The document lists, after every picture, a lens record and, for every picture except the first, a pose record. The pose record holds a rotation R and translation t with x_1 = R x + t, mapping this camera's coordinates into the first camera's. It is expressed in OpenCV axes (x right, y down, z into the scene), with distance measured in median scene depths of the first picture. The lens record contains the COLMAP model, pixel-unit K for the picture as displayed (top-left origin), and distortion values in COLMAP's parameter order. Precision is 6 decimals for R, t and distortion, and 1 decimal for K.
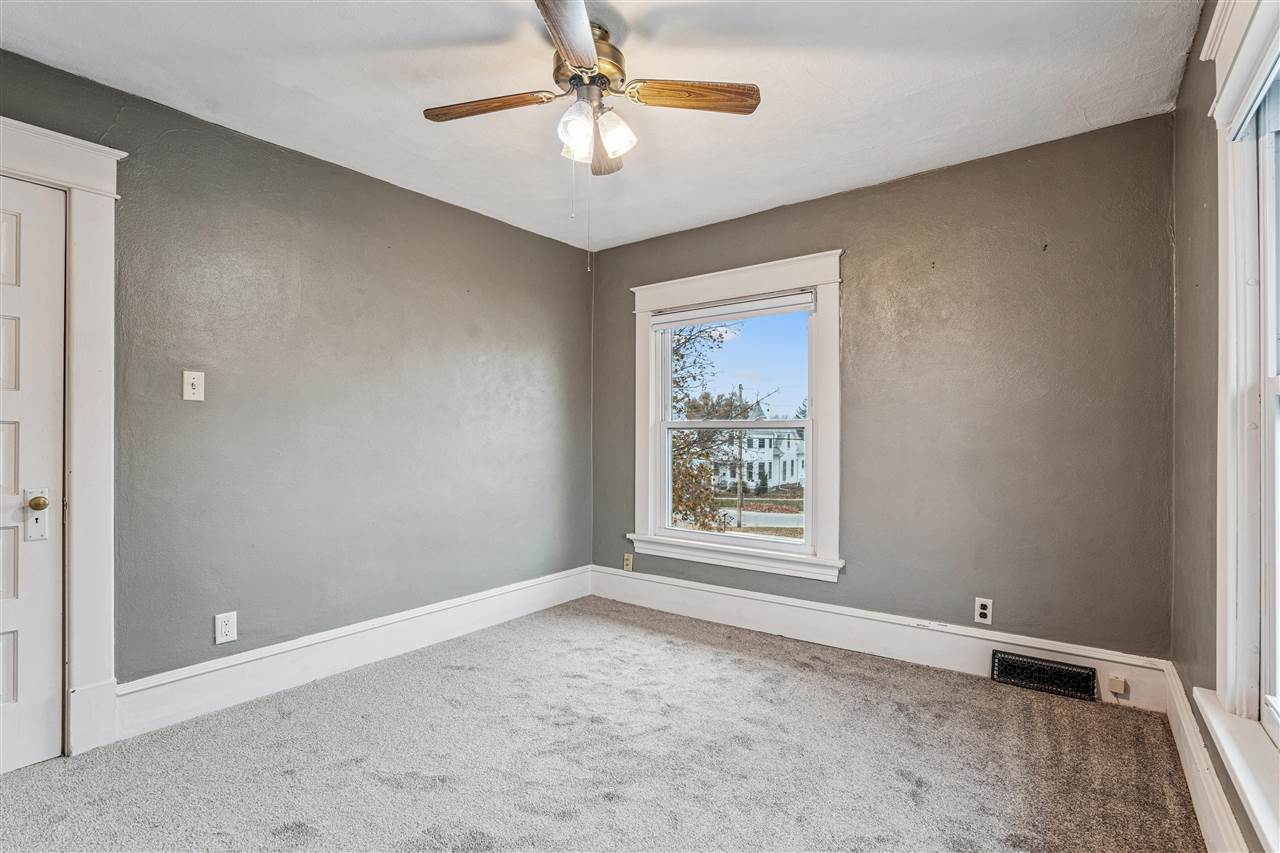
lens RADIAL K [[595.1, 0, 643.8], [0, 595.1, 428.2], [0, 0, 1]] dist [-0.013397, 0.000696]
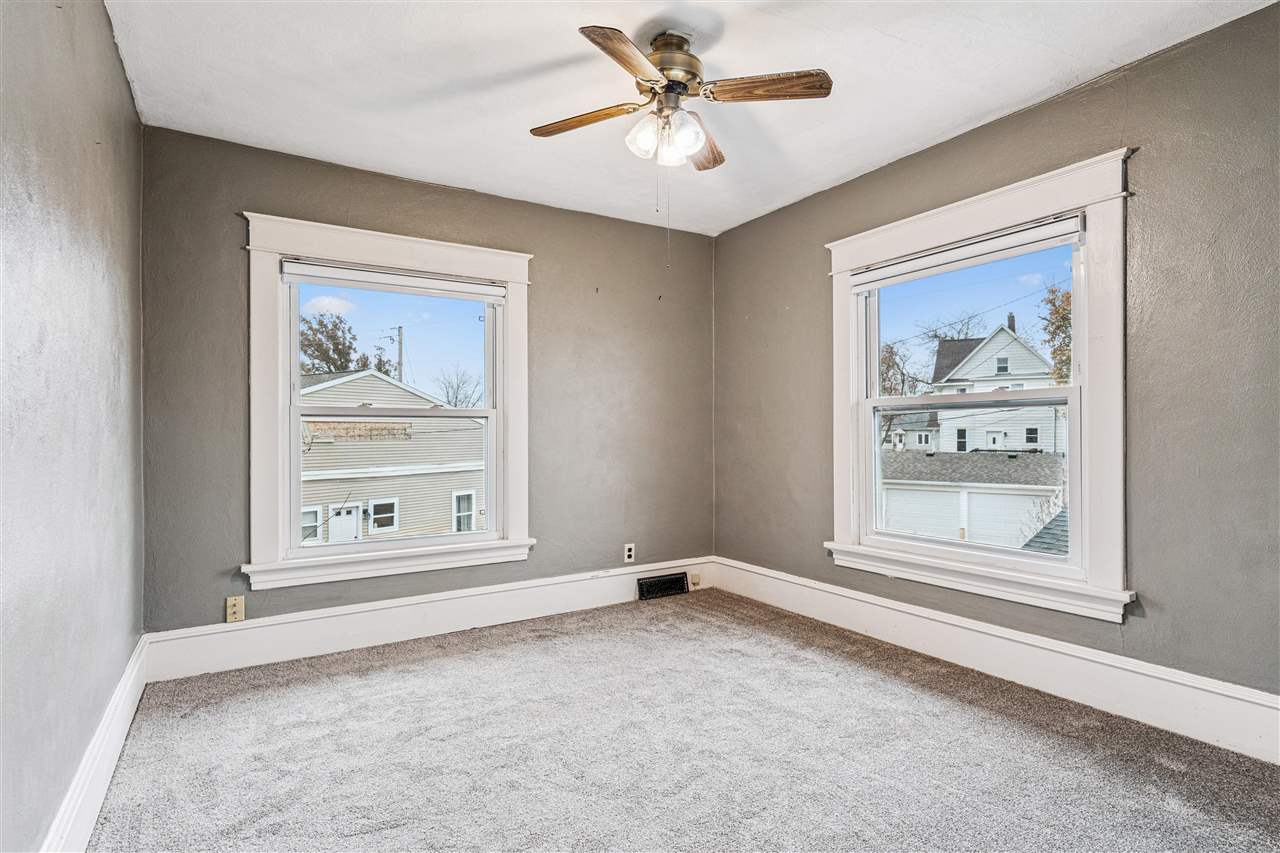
lens RADIAL K [[646.7, 0, 639.0], [0, 646.7, 425.1], [0, 0, 1]] dist [-0.025198, -0.000589]
pose [[0.361905, 0.008359, 0.932177, -0.796983], [-0.004390, 0.999964, -0.007262, 0.023580], [-0.932205, -0.001464, 0.361929, 0.433423]]
